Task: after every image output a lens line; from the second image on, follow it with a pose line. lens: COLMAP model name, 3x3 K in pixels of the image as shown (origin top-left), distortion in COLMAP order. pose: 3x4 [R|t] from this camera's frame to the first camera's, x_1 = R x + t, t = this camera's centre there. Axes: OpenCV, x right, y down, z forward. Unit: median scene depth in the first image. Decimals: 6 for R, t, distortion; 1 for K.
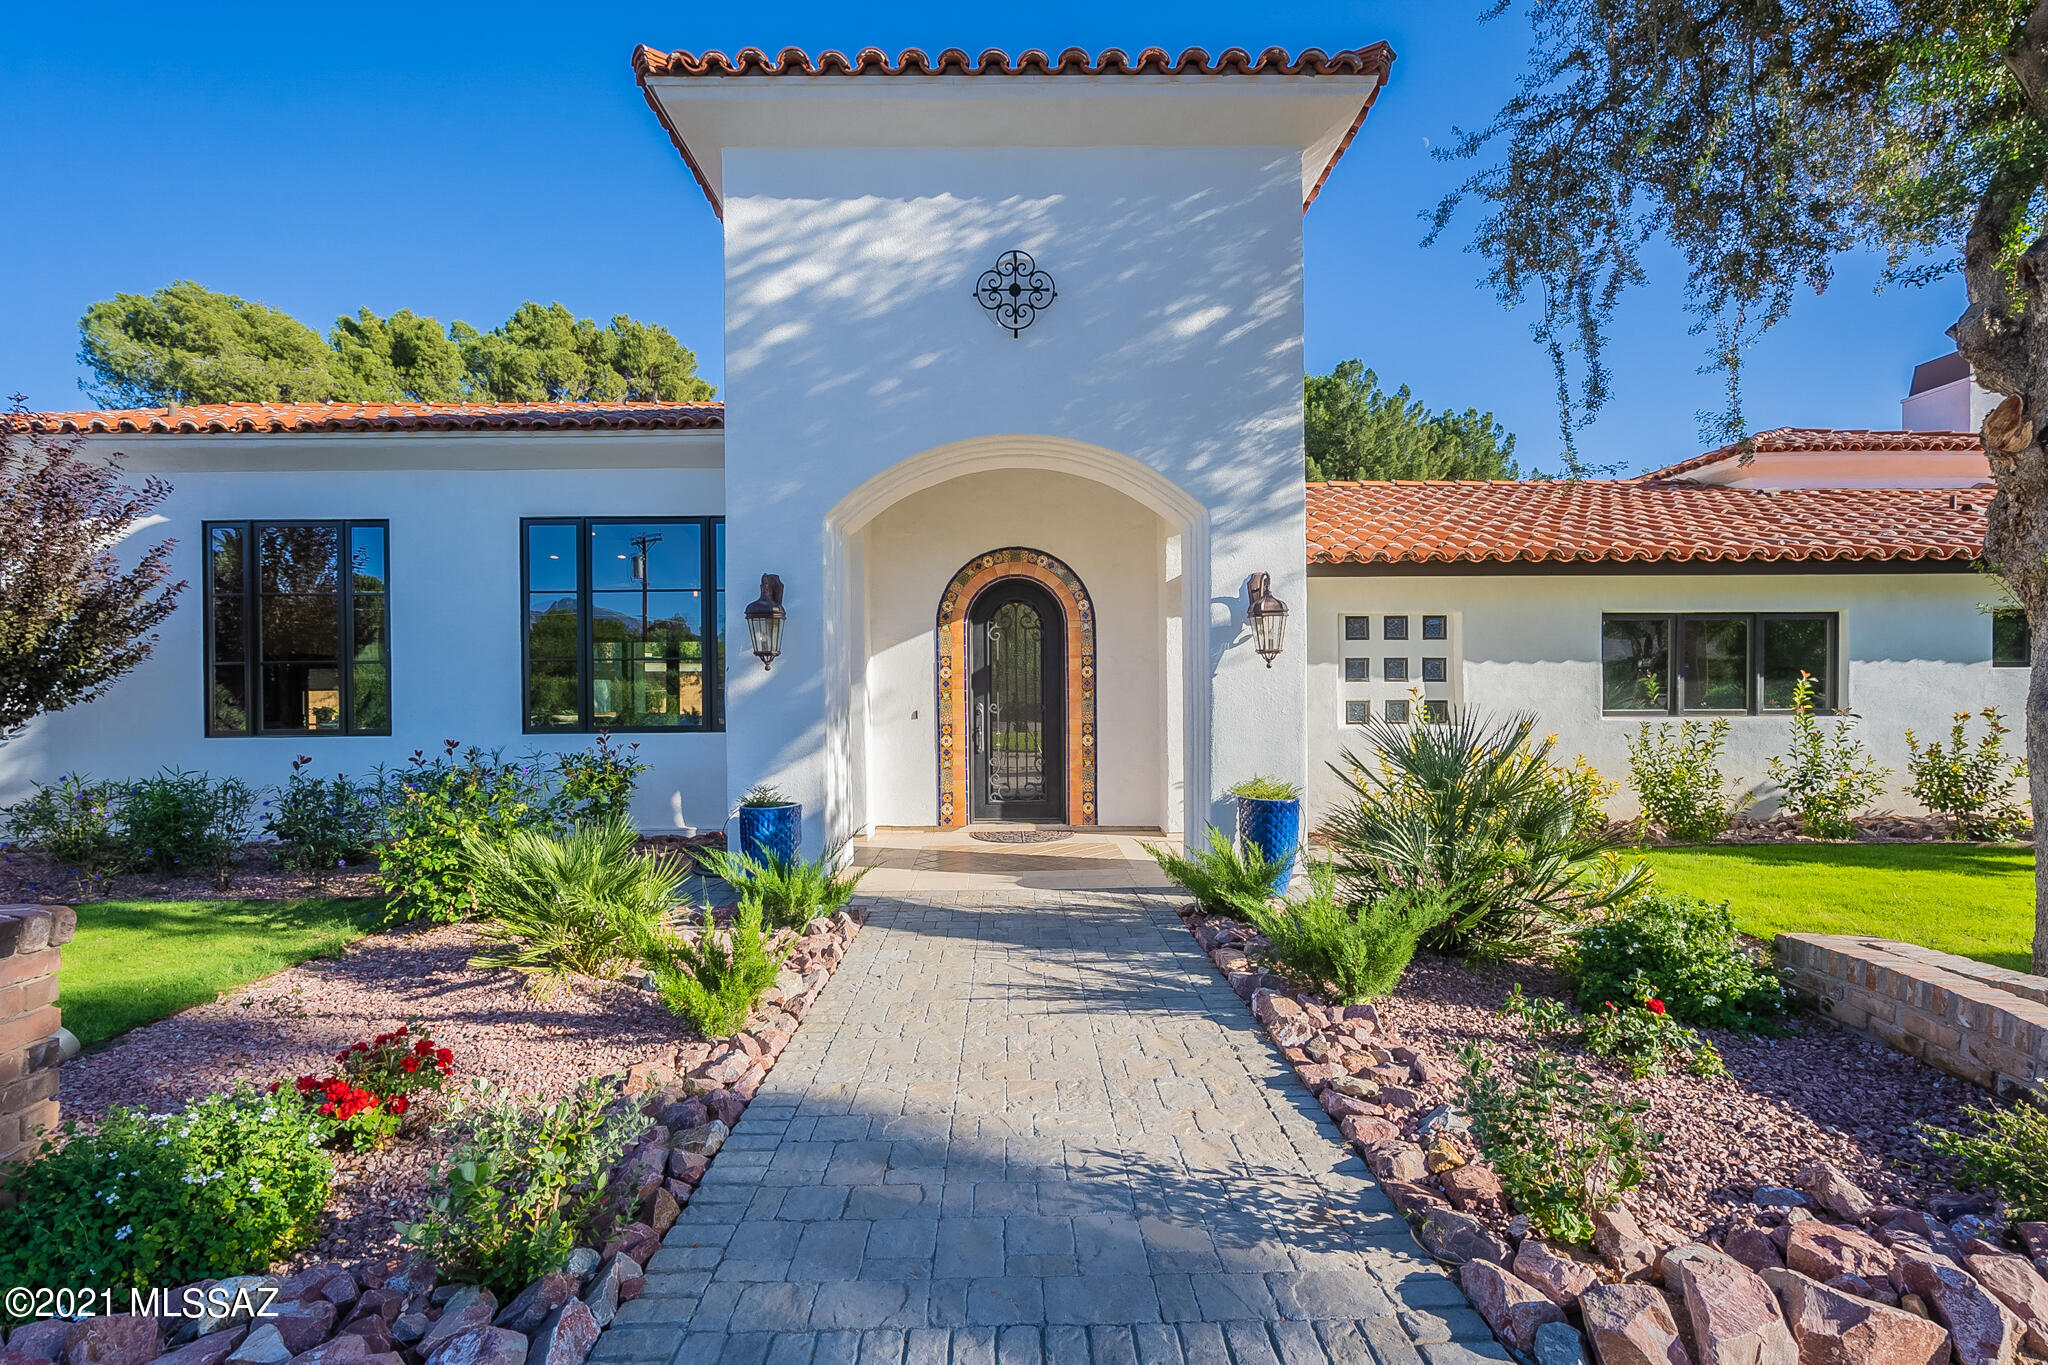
lens RADIAL K [[929.0, 0, 1013.8], [0, 929.0, 700.9], [0, 0, 1]] dist [-0.021850, 0.000126]
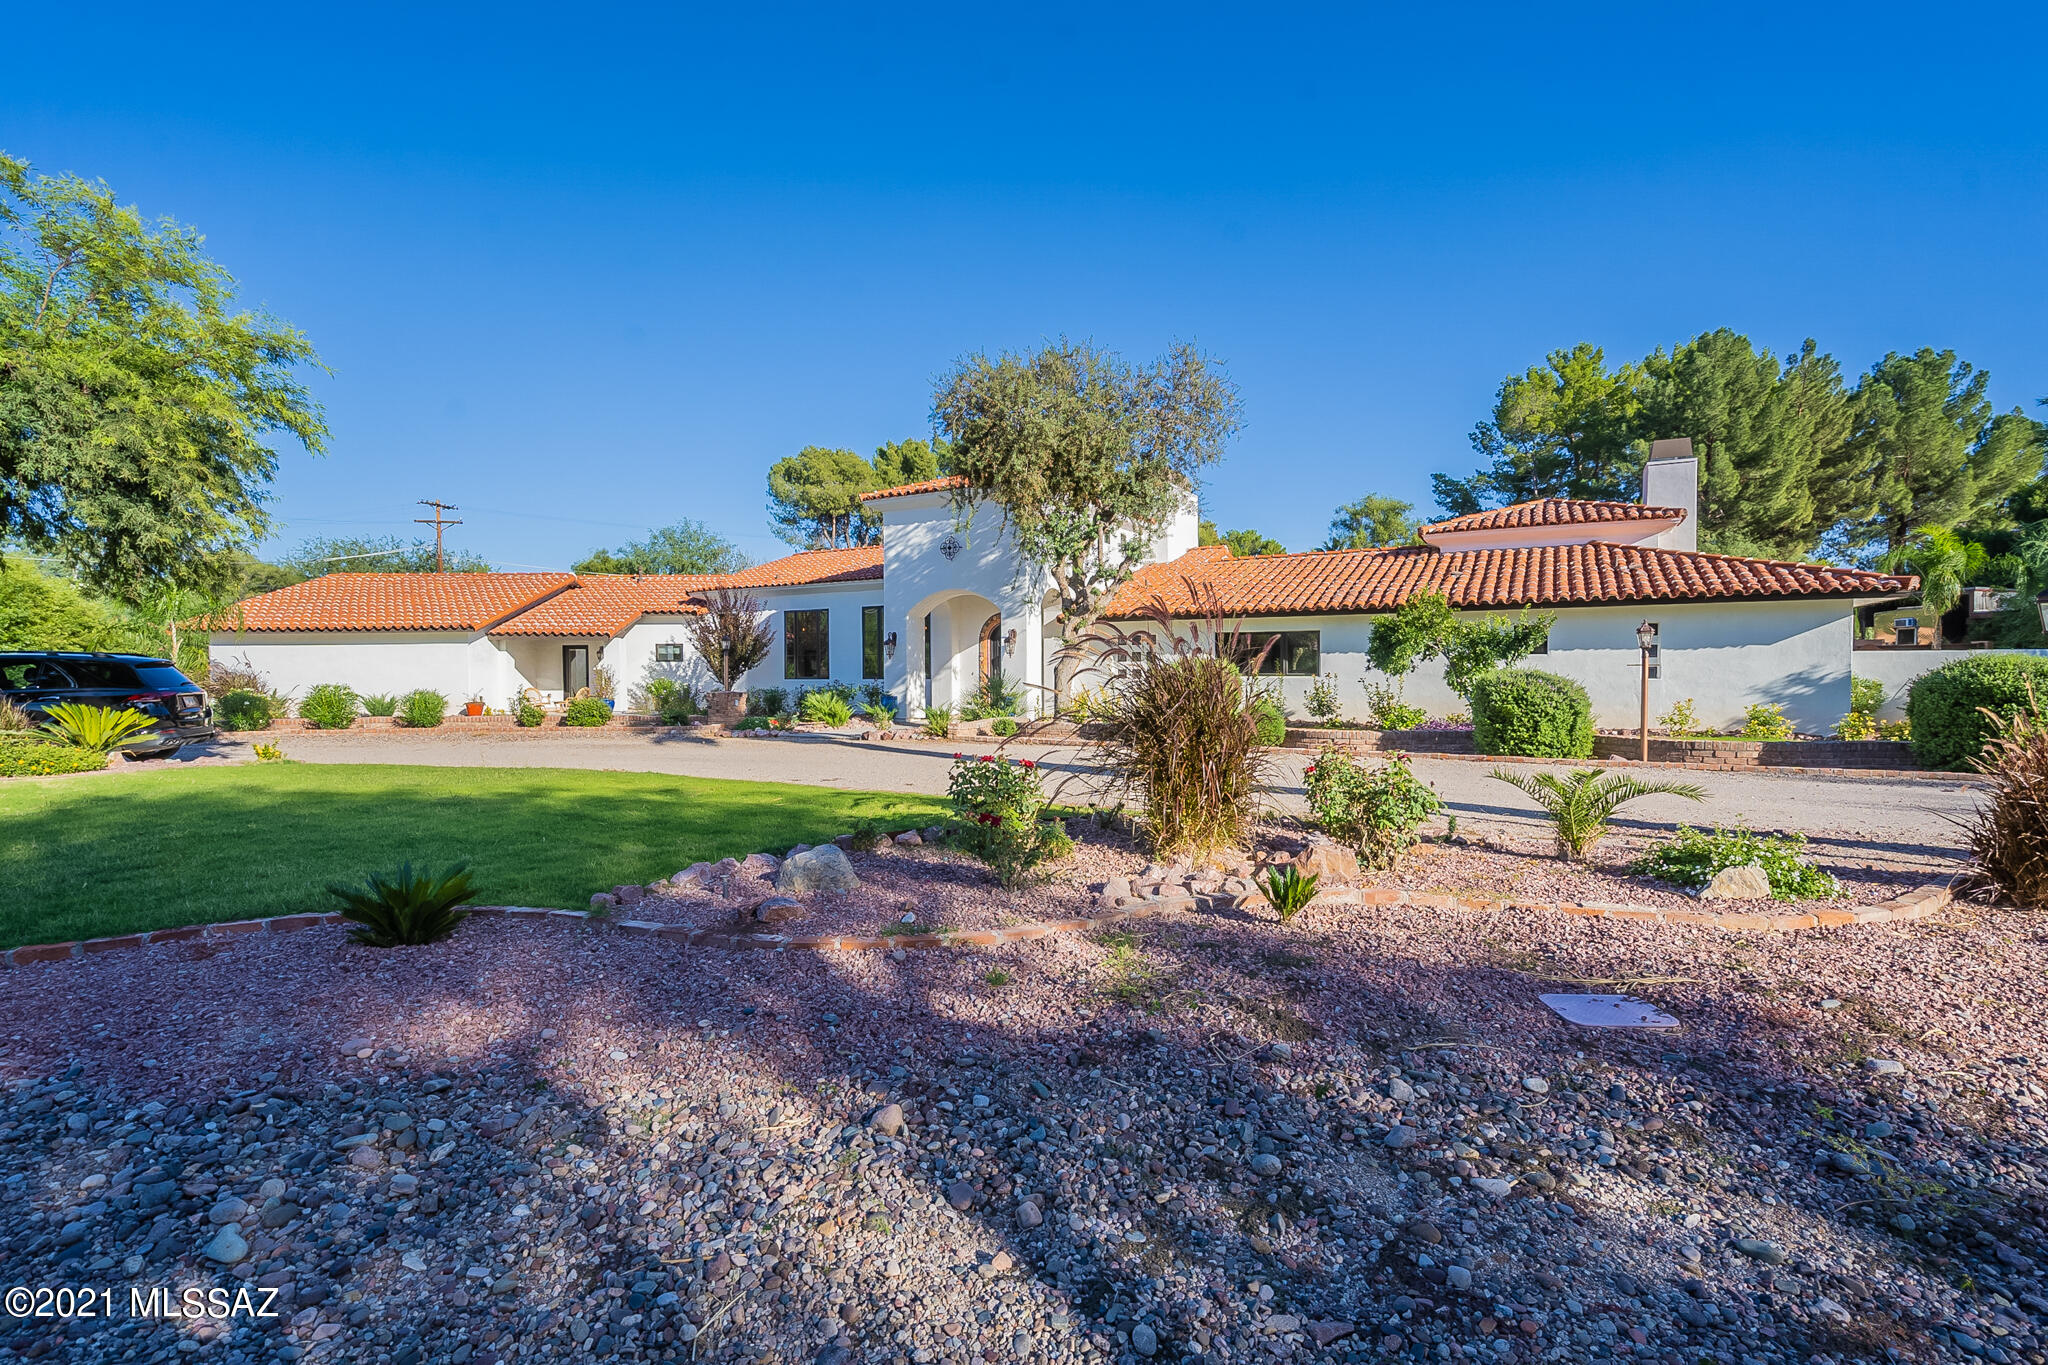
lens RADIAL K [[965.2, 0, 1024.0], [0, 965.2, 682.5], [0, 0, 1]] dist [-0.019574, 0.000166]
pose [[0.851863, 0.012008, -0.523627, 1.540080], [-0.009852, 0.999928, 0.006902, 0.020235], [0.523672, -0.000721, 0.851920, -1.387806]]
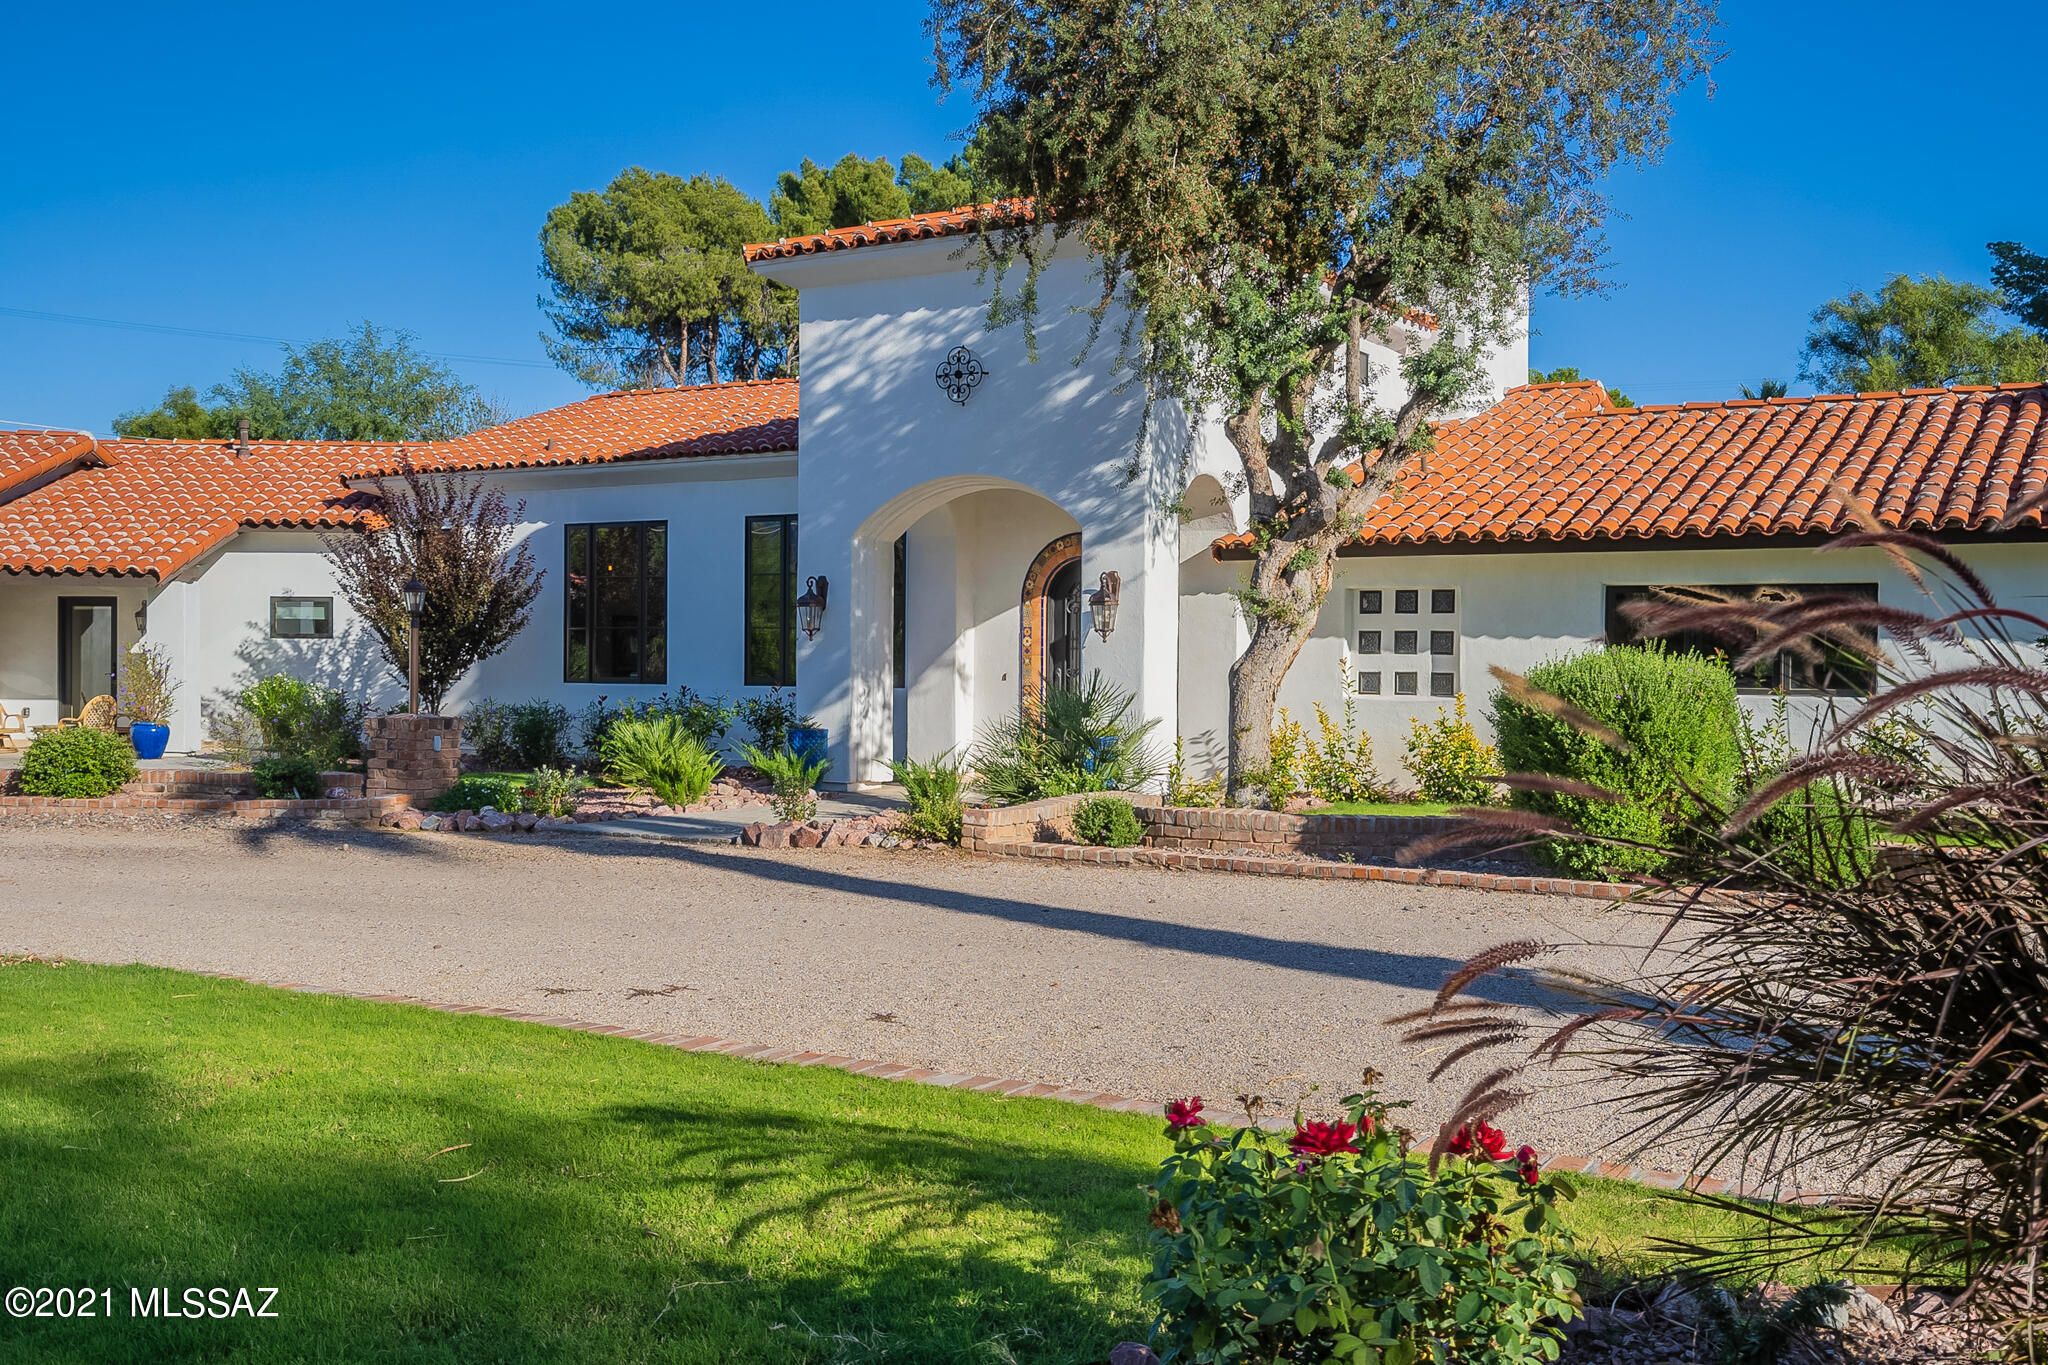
lens RADIAL K [[1968.0, 0, 1024.0], [0, 1968.0, 682.5], [0, 0, 1]] dist [0.011903, -0.000037]
pose [[0.839219, 0.022485, -0.543328, 1.267771], [-0.022287, 0.999727, 0.006949, 0.004759], [0.543336, 0.006277, 0.839492, -1.081662]]
